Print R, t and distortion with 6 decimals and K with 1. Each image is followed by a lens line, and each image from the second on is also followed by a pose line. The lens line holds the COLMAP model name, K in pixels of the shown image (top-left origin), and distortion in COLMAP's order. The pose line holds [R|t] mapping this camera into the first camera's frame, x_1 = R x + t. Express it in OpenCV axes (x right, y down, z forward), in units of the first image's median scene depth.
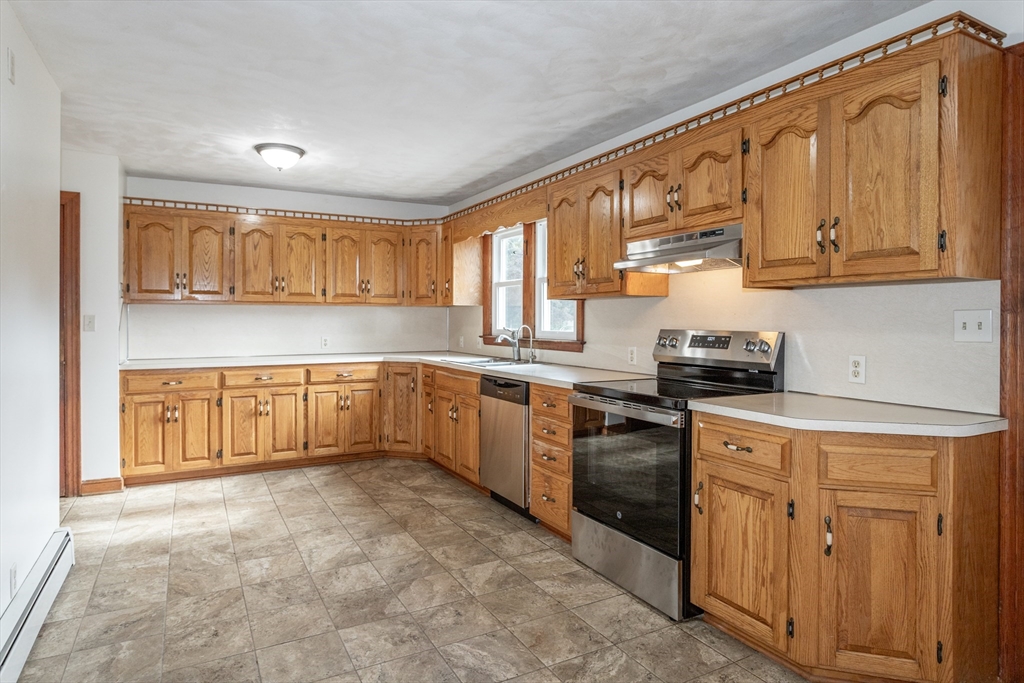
lens RADIAL K [[594.0, 0, 510.6], [0, 594.0, 327.5], [0, 0, 1]] dist [0.001009, -0.003371]
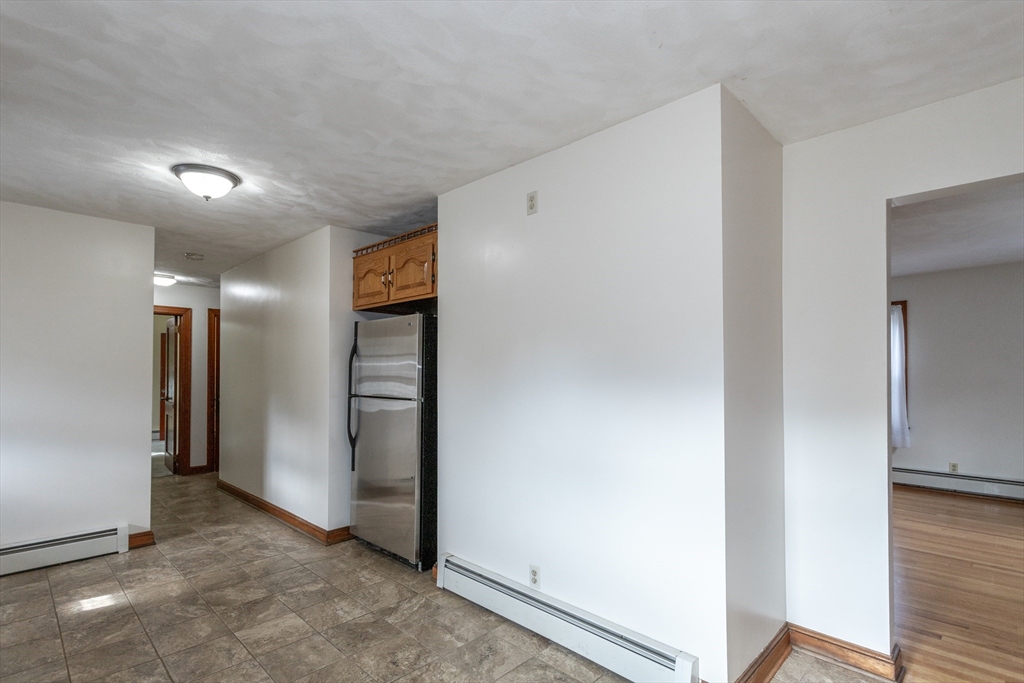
lens RADIAL K [[493.9, 0, 494.9], [0, 493.9, 369.1], [0, 0, 1]] dist [0.000528, 0.003151]
pose [[-0.964402, -0.008226, -0.264314, -0.221197], [-0.010352, 0.999924, 0.006651, -0.024632], [0.264239, 0.009150, -0.964414, 1.006322]]
